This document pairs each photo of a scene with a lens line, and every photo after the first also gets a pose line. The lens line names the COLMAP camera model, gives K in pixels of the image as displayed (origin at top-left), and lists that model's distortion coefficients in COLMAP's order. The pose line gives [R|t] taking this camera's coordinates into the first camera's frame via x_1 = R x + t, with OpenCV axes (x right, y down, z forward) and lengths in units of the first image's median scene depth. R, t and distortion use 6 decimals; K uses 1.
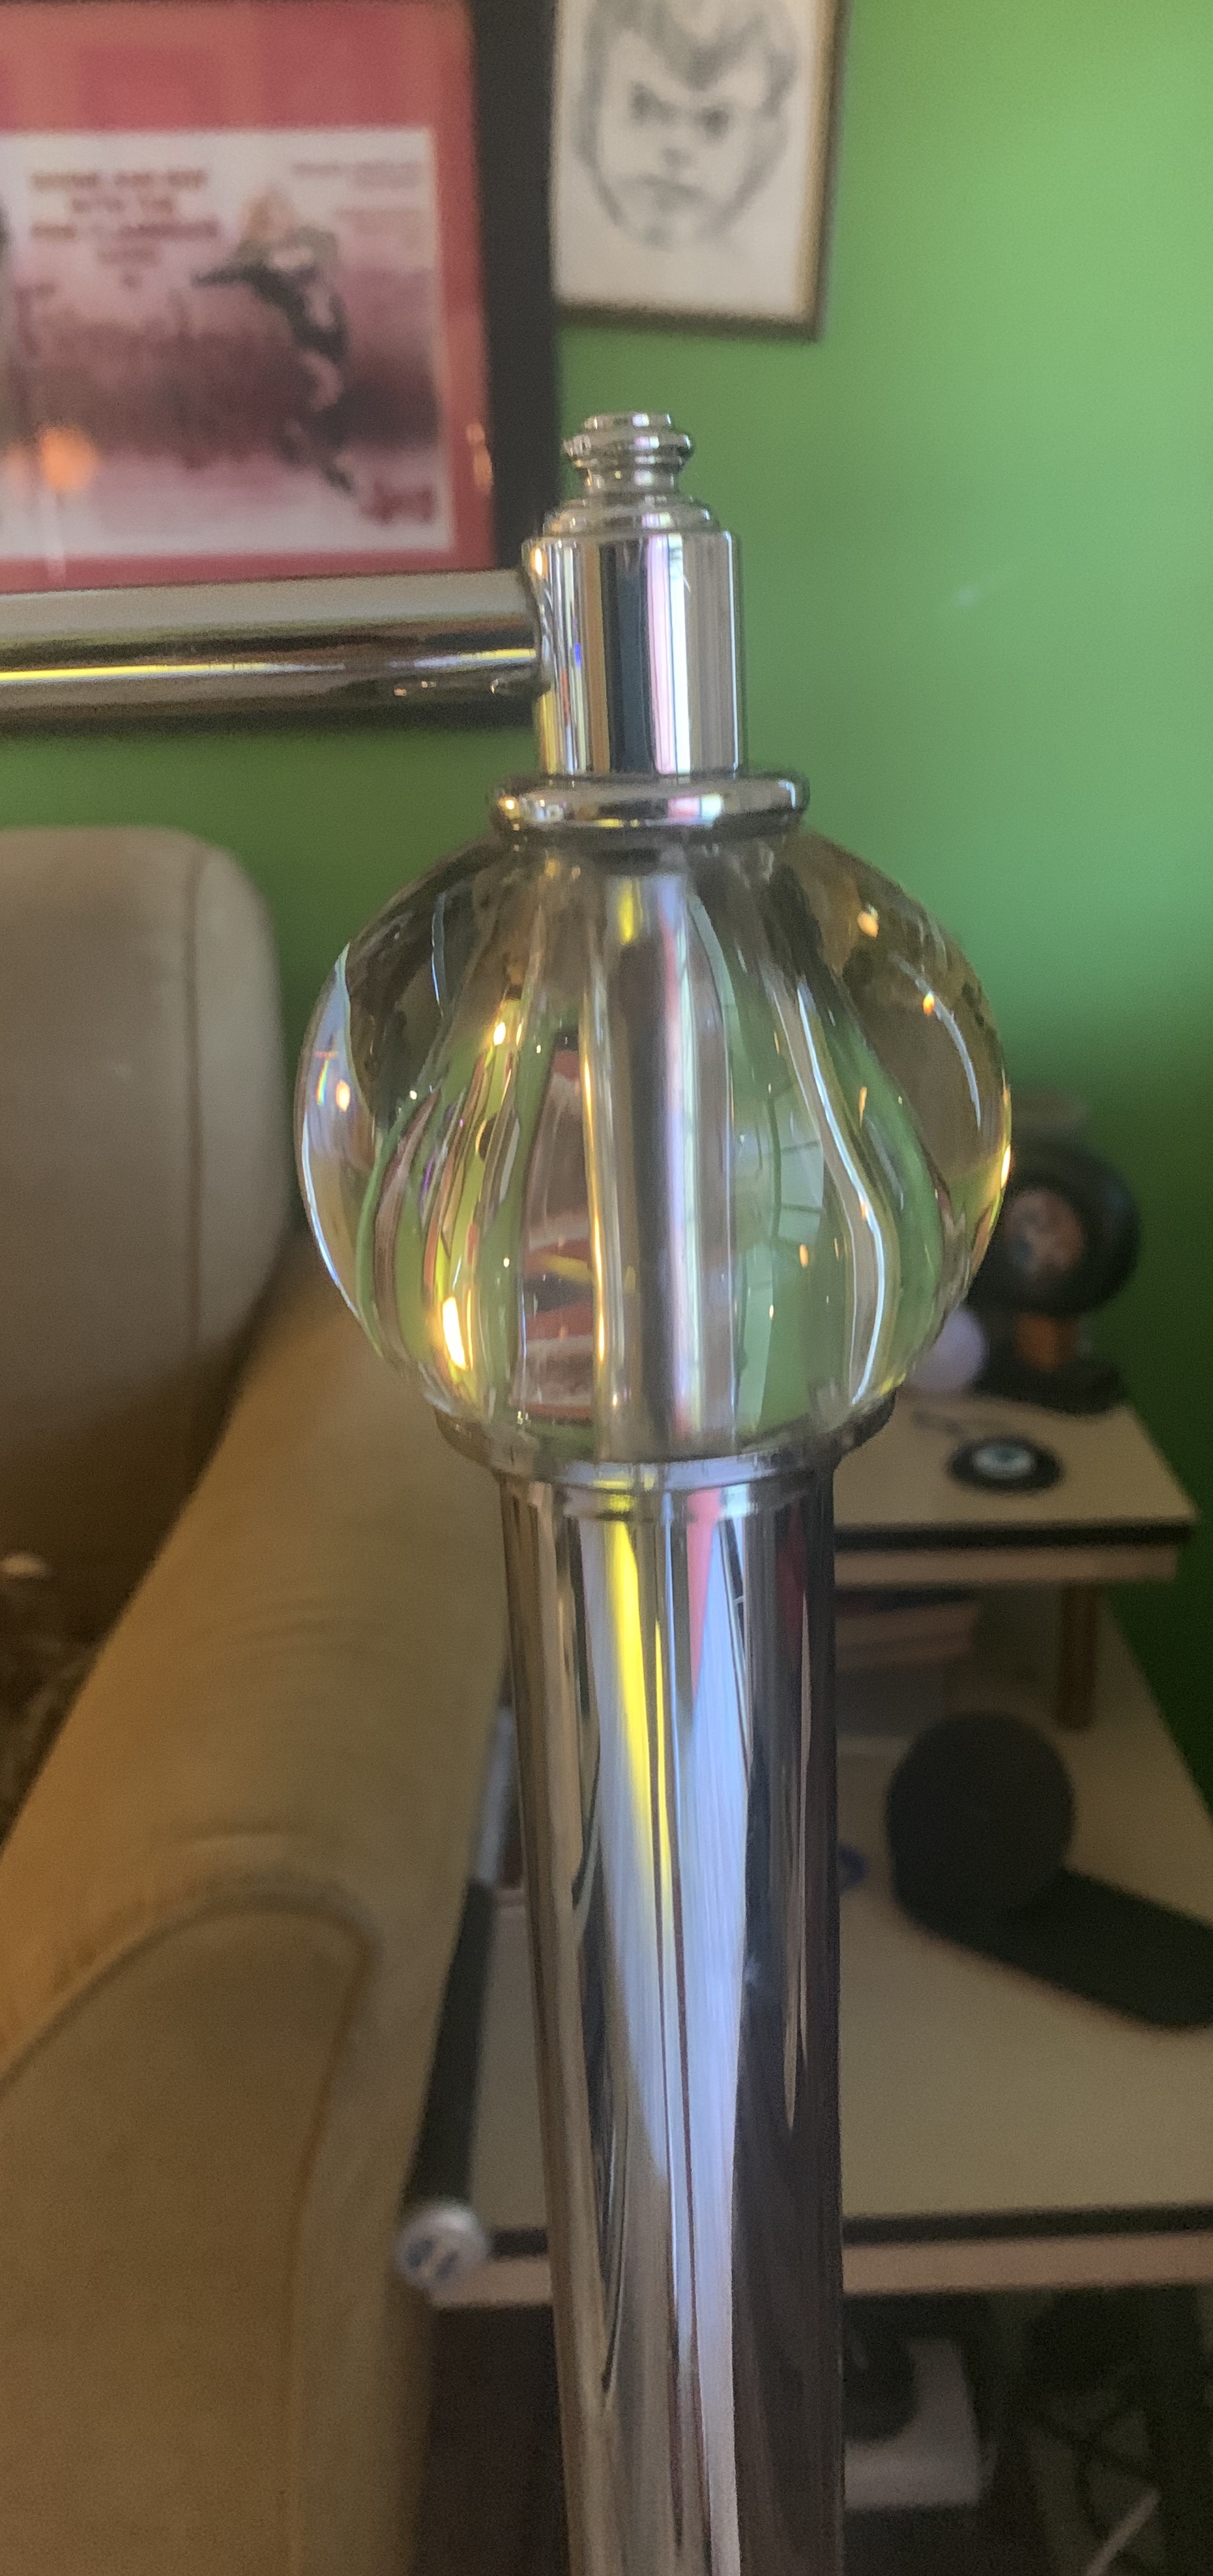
lens RADIAL K [[2103.4, 0, 730.8], [0, 2103.4, 1250.1], [0, 0, 1]] dist [-0.005958, -0.003456]
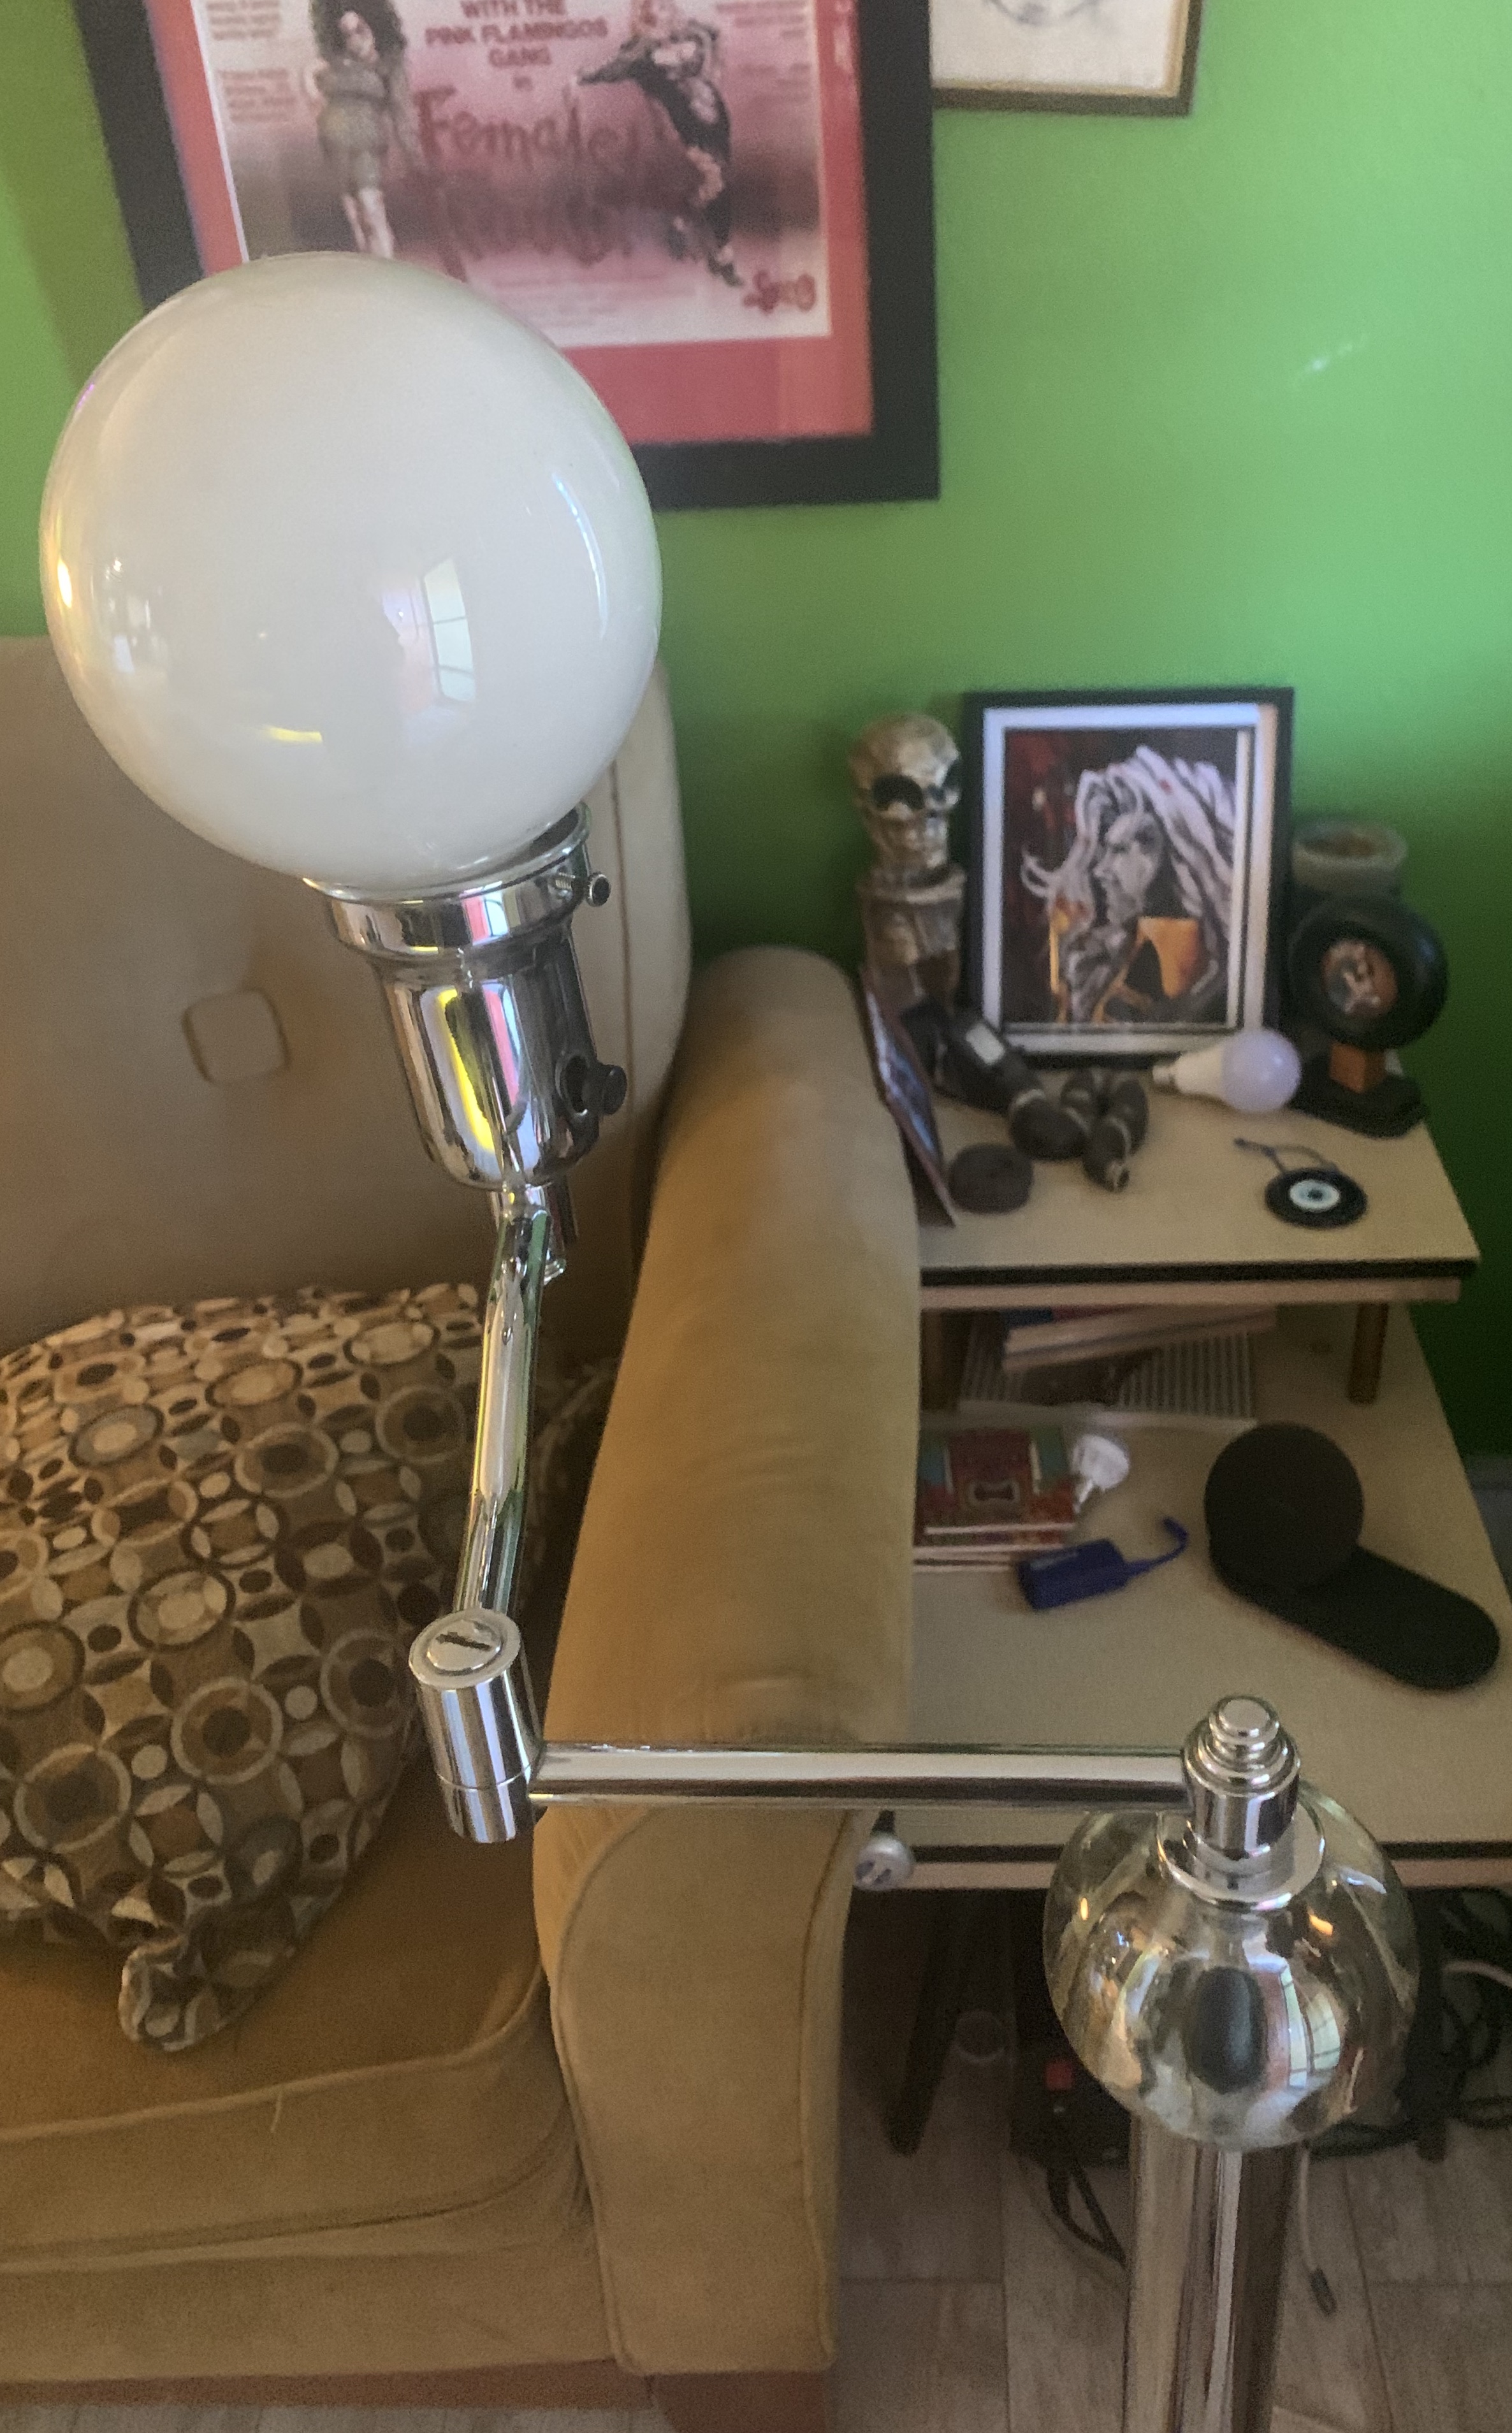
lens RADIAL K [[2028.4, 0, 860.1], [0, 2028.4, 1193.1], [0, 0, 1]] dist [0.053198, -0.104488]
pose [[0.997460, 0.012498, -0.070128, -0.042414], [0.006969, 0.962641, 0.270691, -0.206627], [0.070892, -0.270492, 0.960108, -0.104997]]
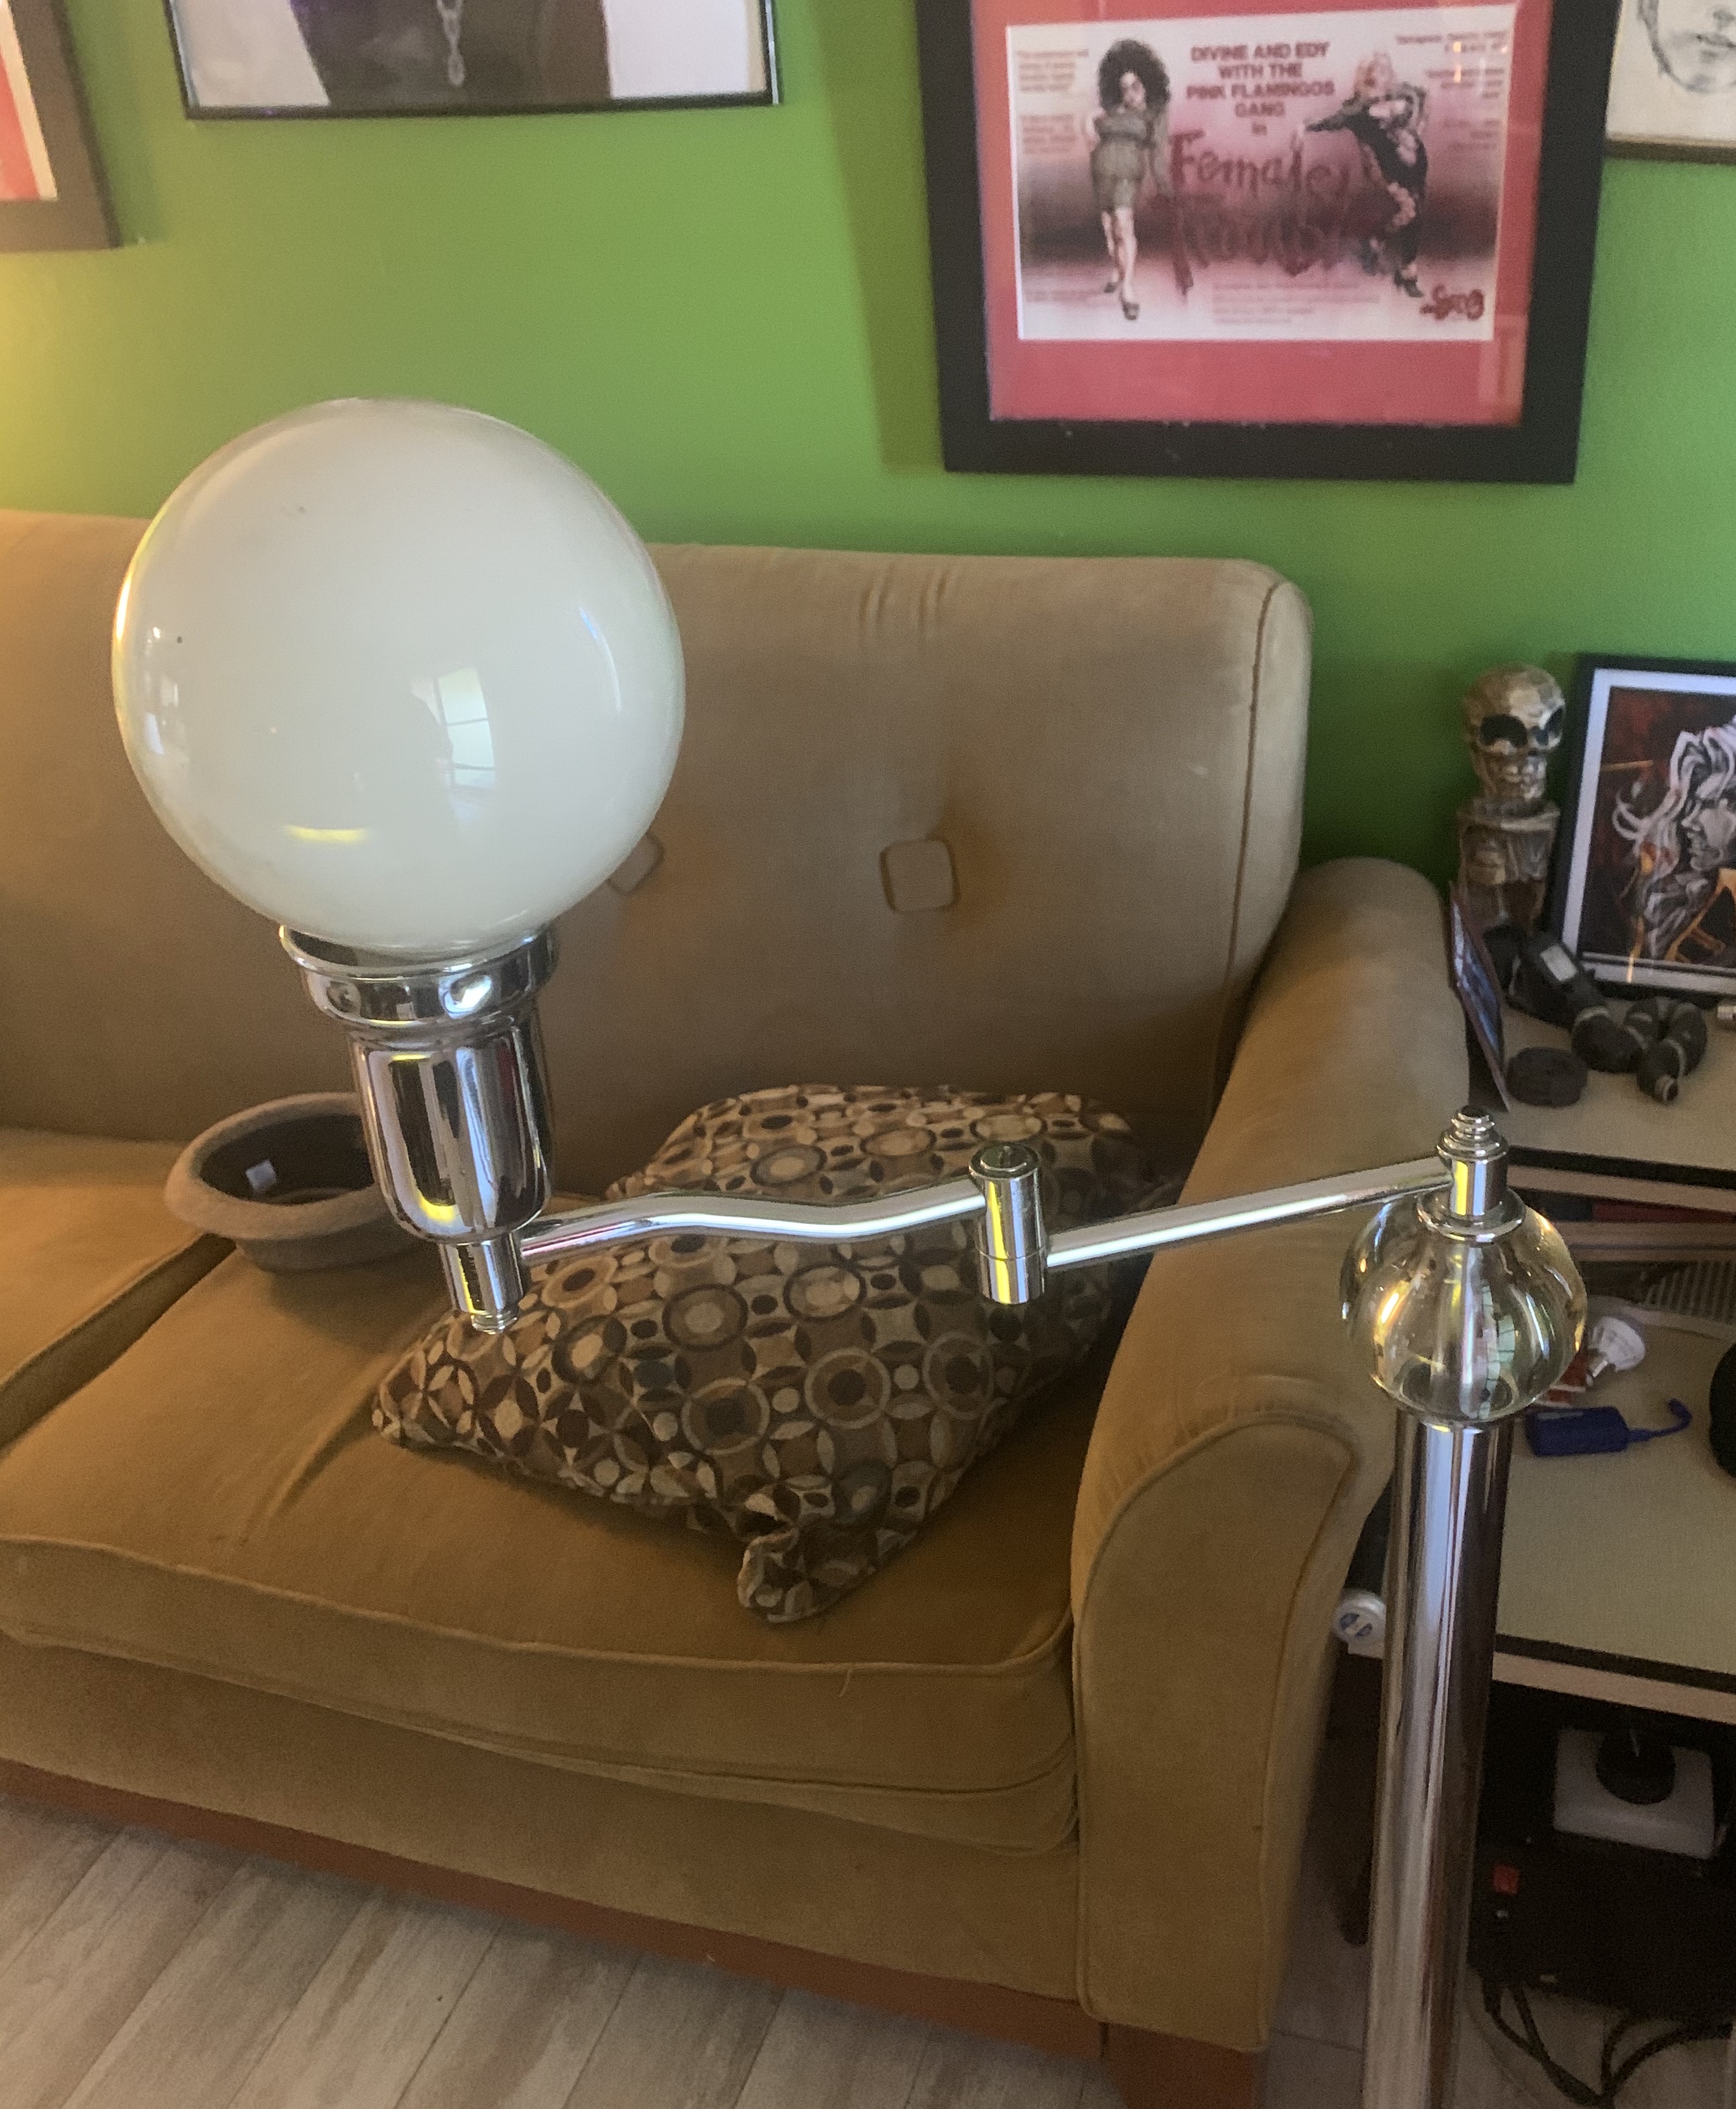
lens RADIAL K [[2039.9, 0, 971.7], [0, 2039.9, 1010.0], [0, 0, 1]] dist [0.099901, -0.258687]
pose [[0.943205, 0.126229, -0.307296, 0.000807], [-0.070154, 0.979822, 0.187155, -0.160590], [0.324719, -0.154967, 0.933029, -0.307257]]
